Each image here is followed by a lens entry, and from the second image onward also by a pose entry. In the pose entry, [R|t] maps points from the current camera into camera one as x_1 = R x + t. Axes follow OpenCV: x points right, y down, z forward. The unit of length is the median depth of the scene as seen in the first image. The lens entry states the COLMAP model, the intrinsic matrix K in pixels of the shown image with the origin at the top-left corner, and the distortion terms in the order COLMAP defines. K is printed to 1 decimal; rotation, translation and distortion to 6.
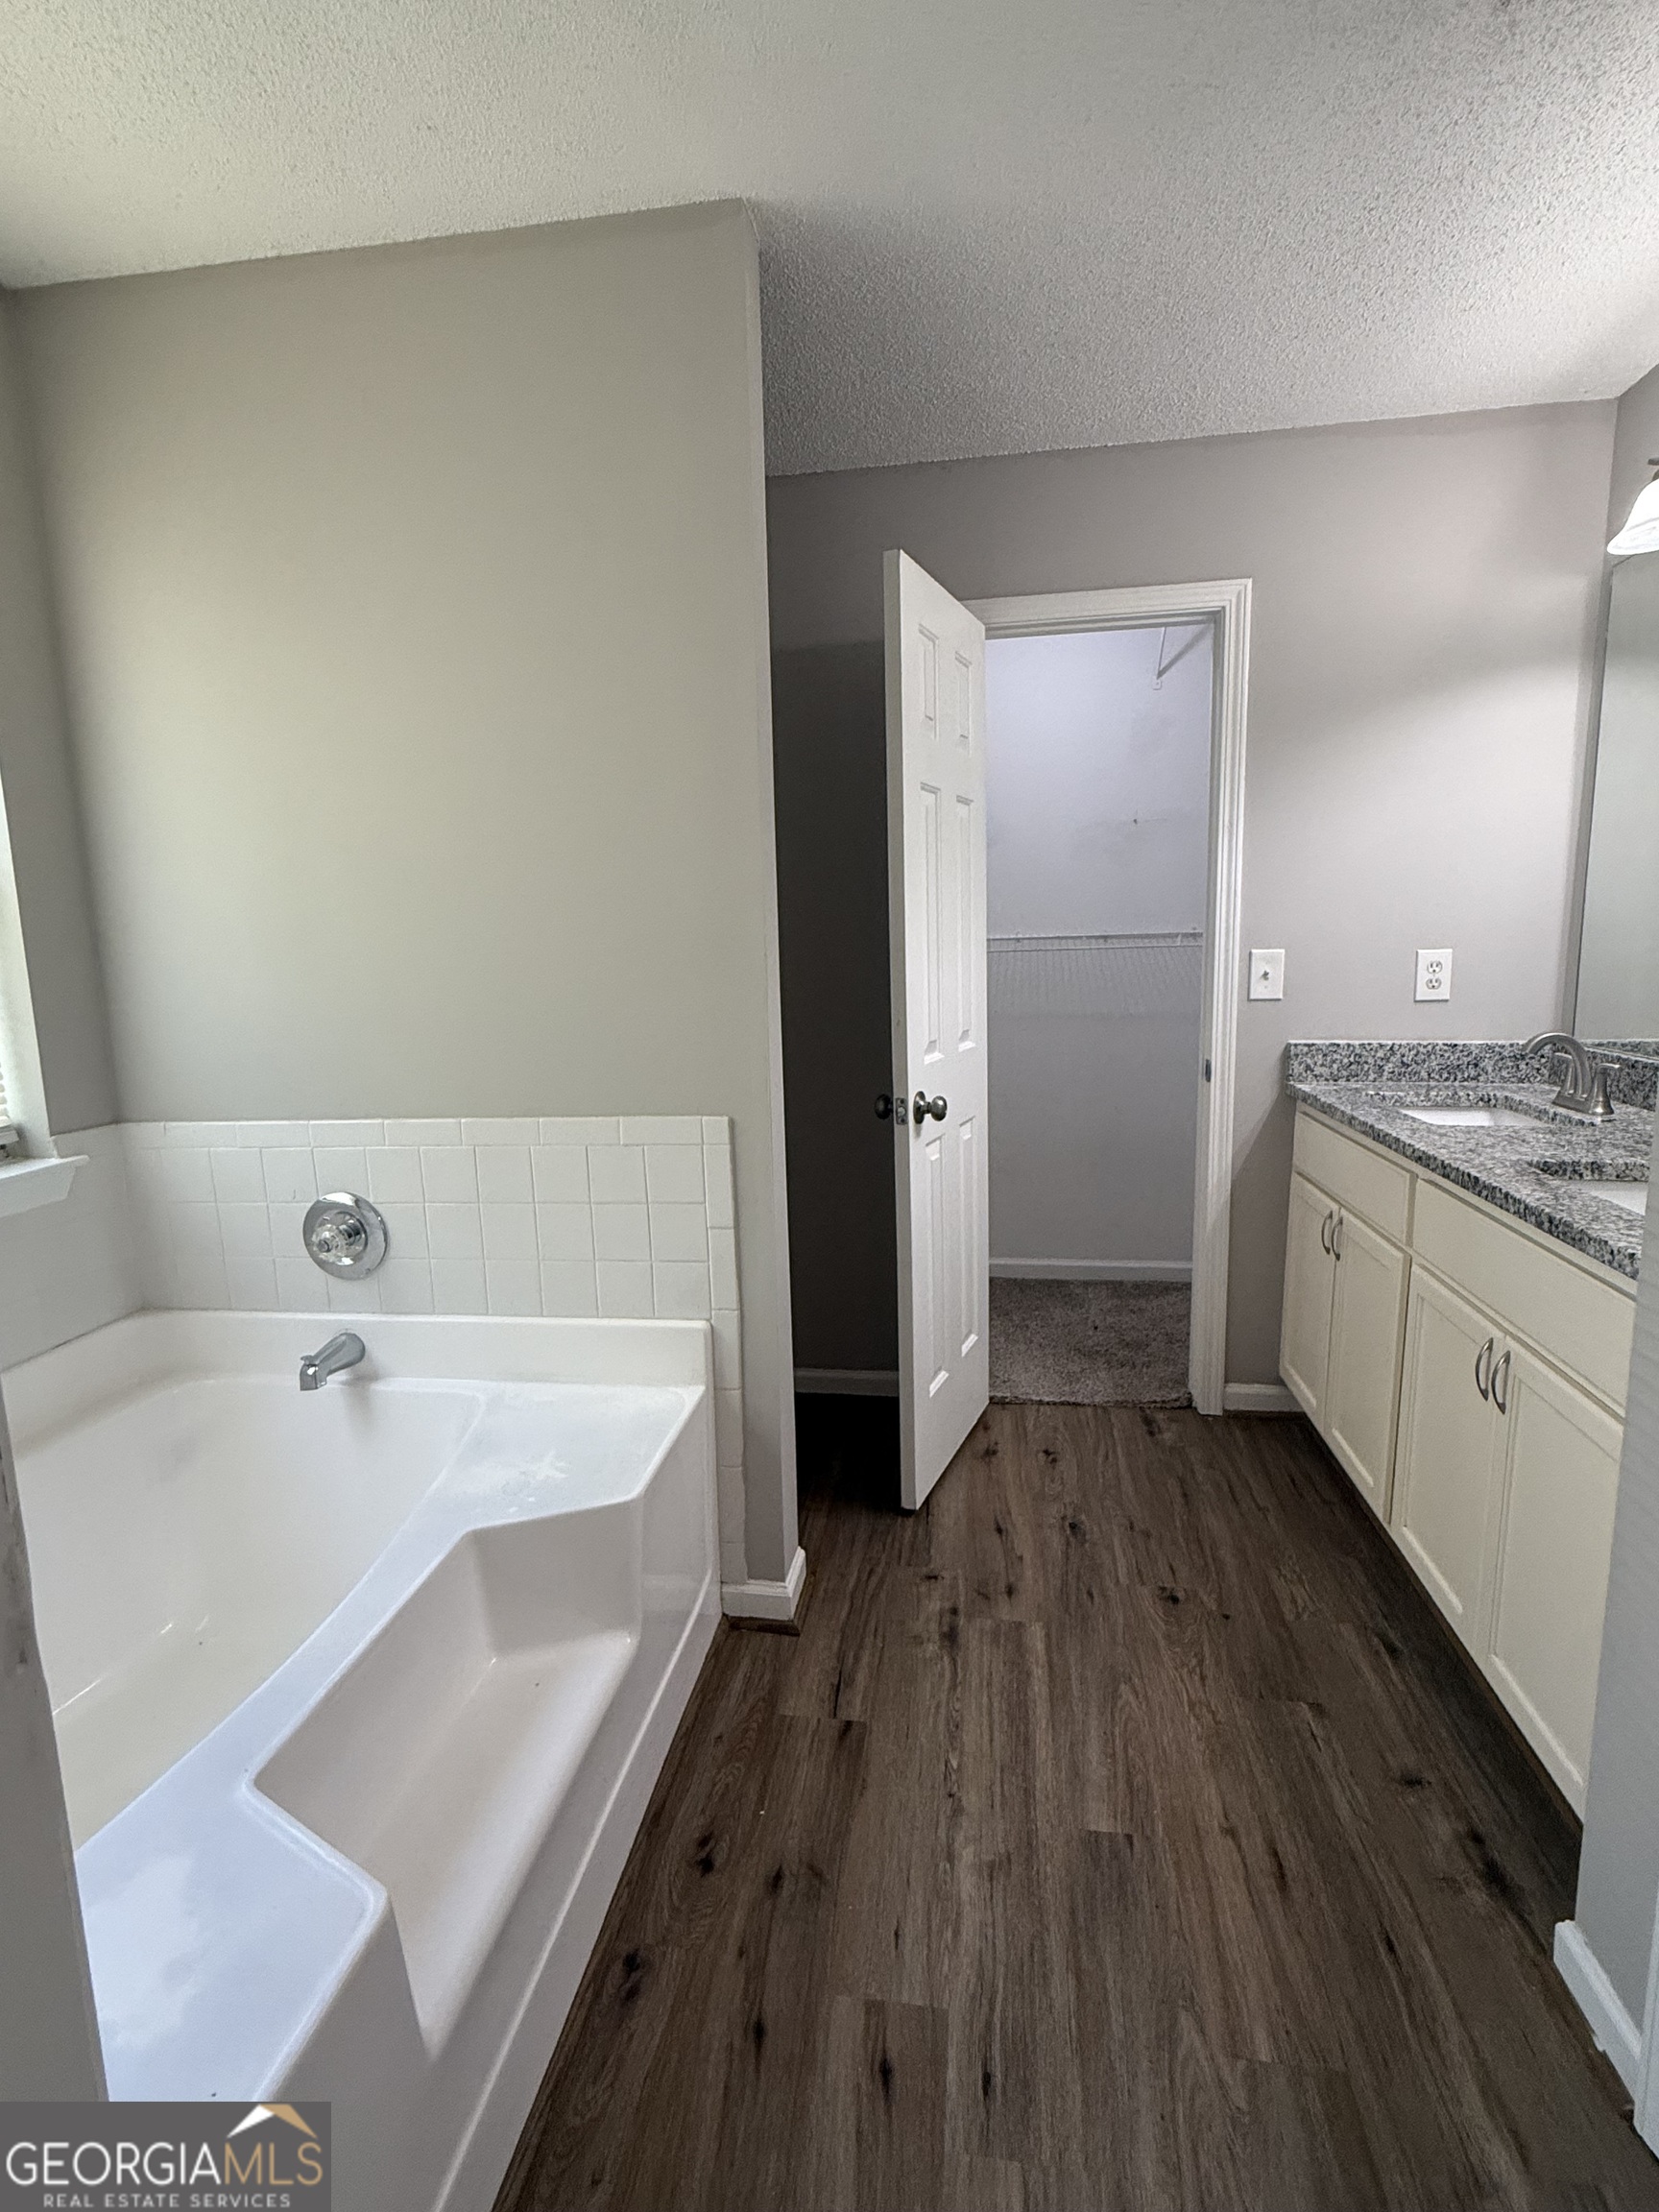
lens RADIAL K [[1062.4, 0, 834.2], [0, 1062.4, 1096.9], [0, 0, 1]] dist [-0.003120, 0.000616]
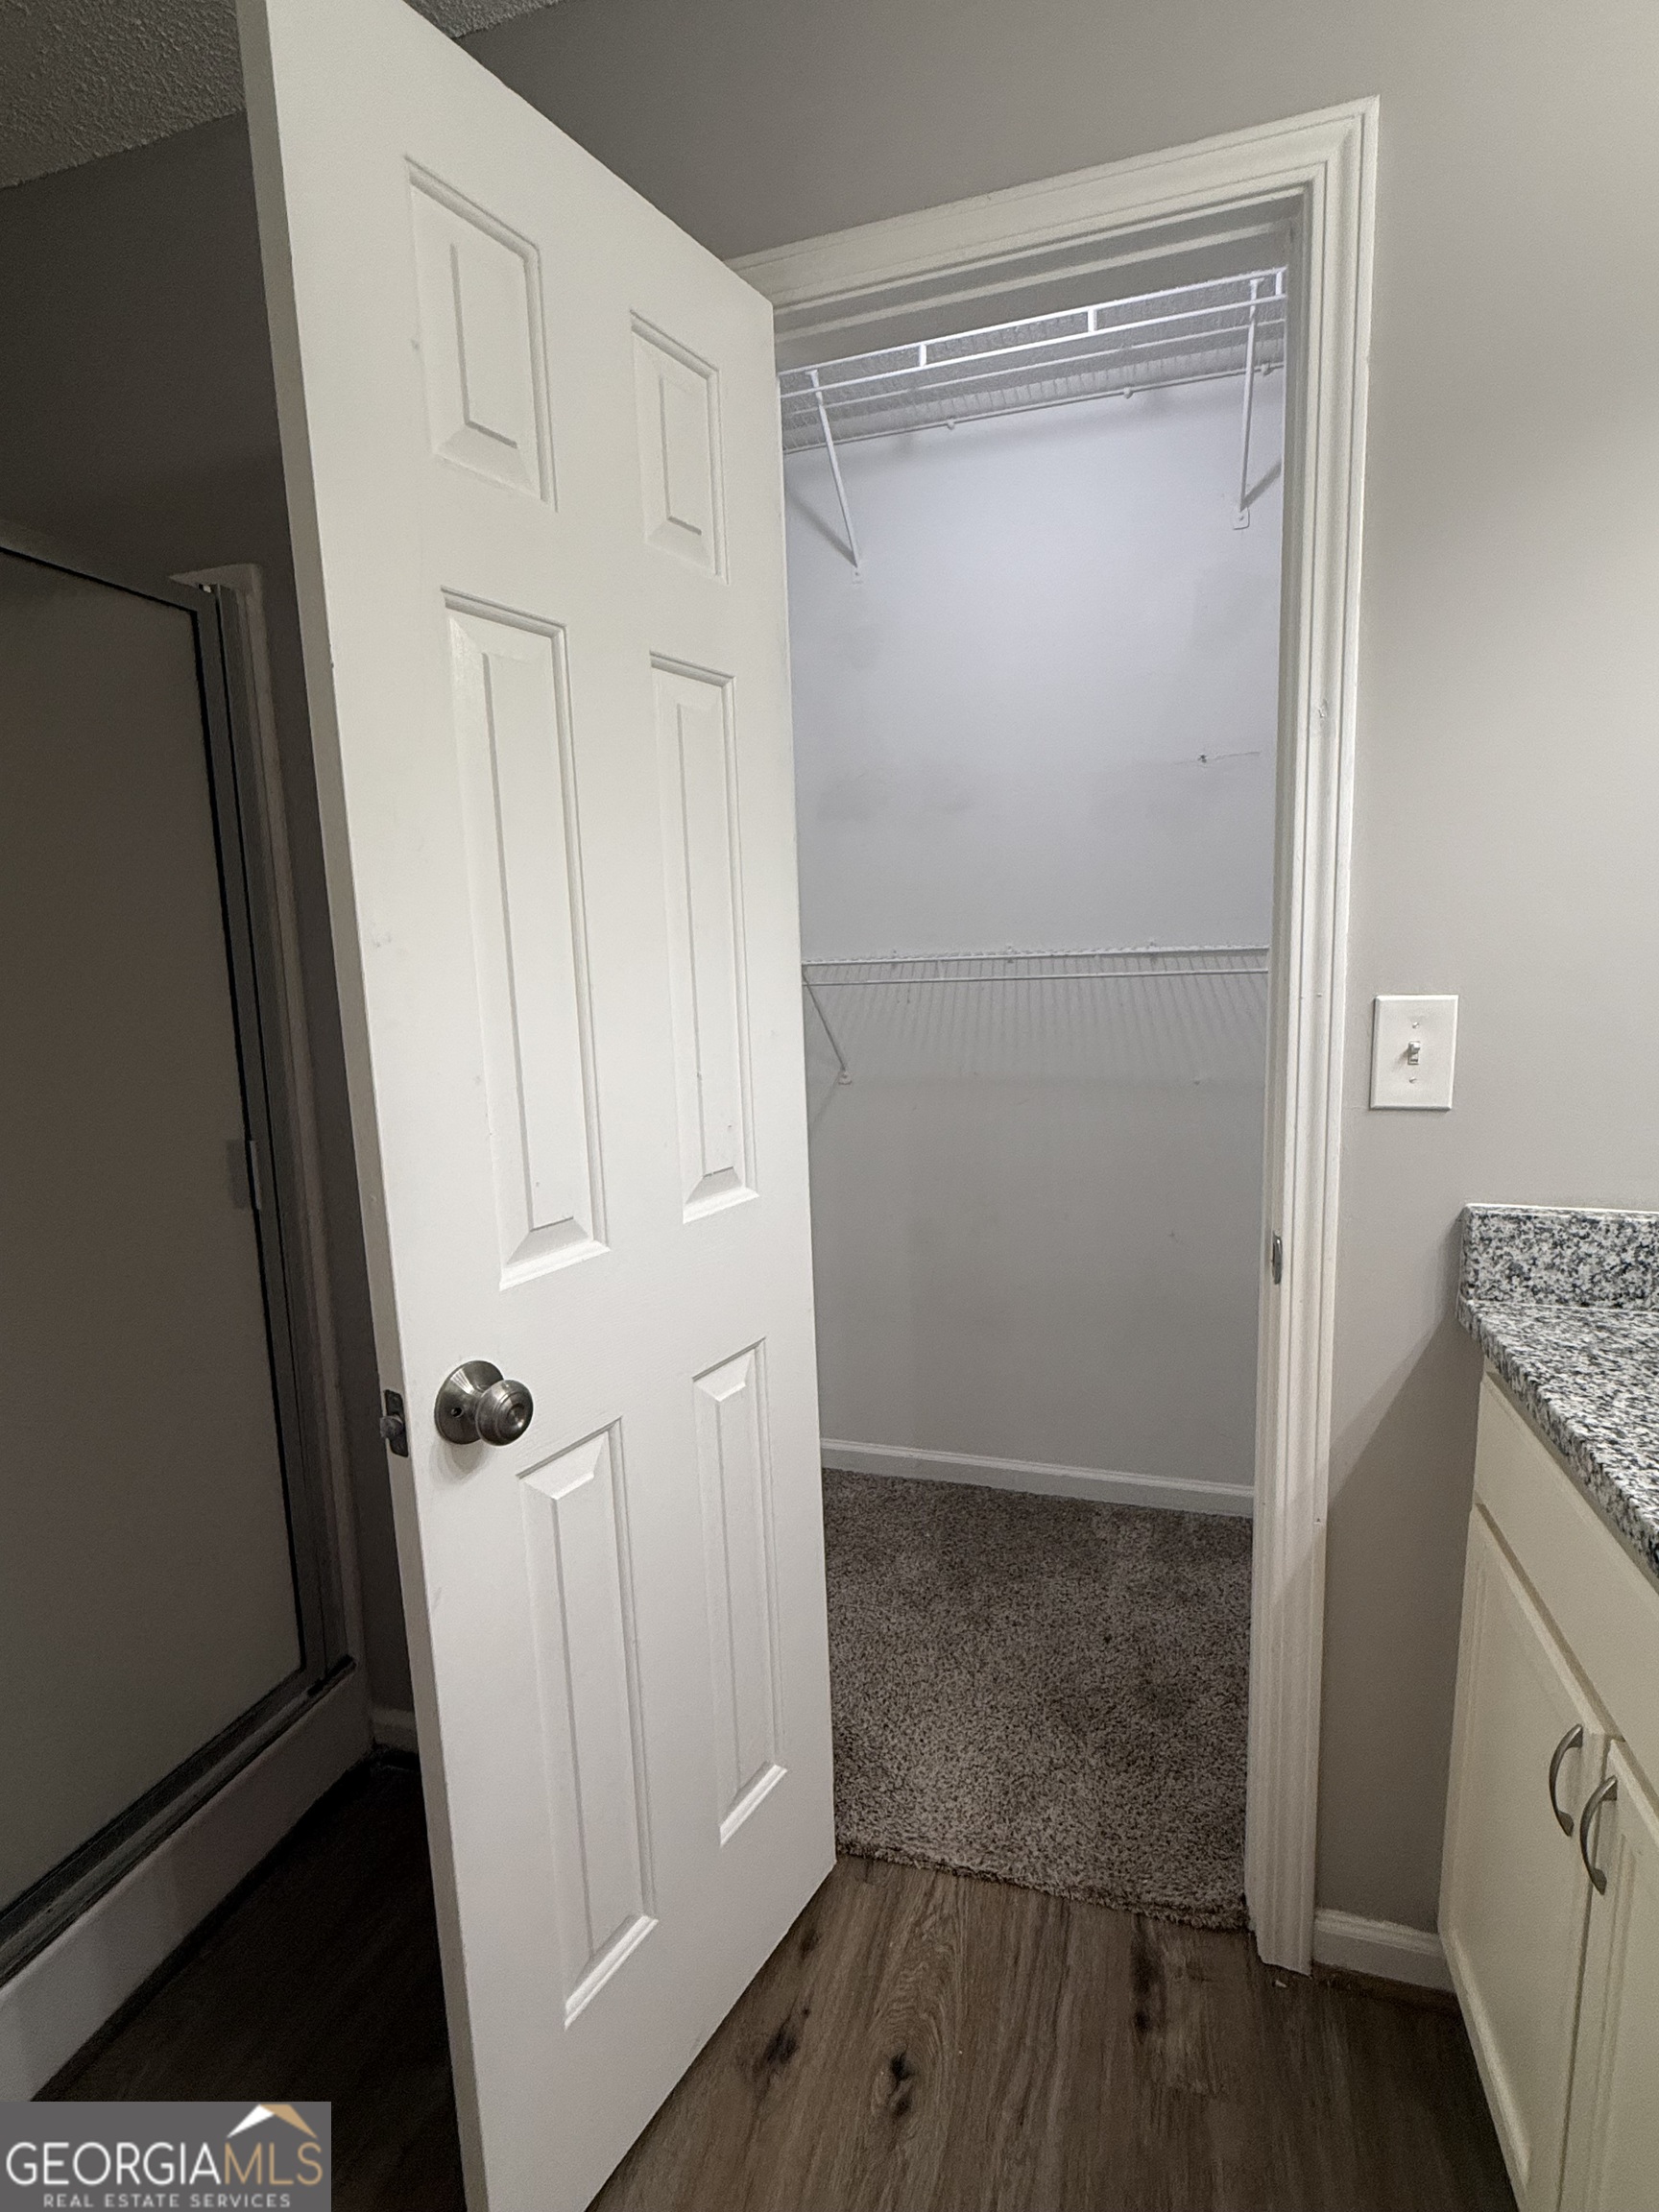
lens RADIAL K [[1062.4, 0, 829.8], [0, 1062.4, 1097.4], [0, 0, 1]] dist [-0.003120, 0.000616]
pose [[0.988049, 0.013700, -0.153532, 0.234283], [-0.014470, 0.999888, -0.003898, -0.090154], [0.153461, 0.006073, 0.988136, 0.525515]]
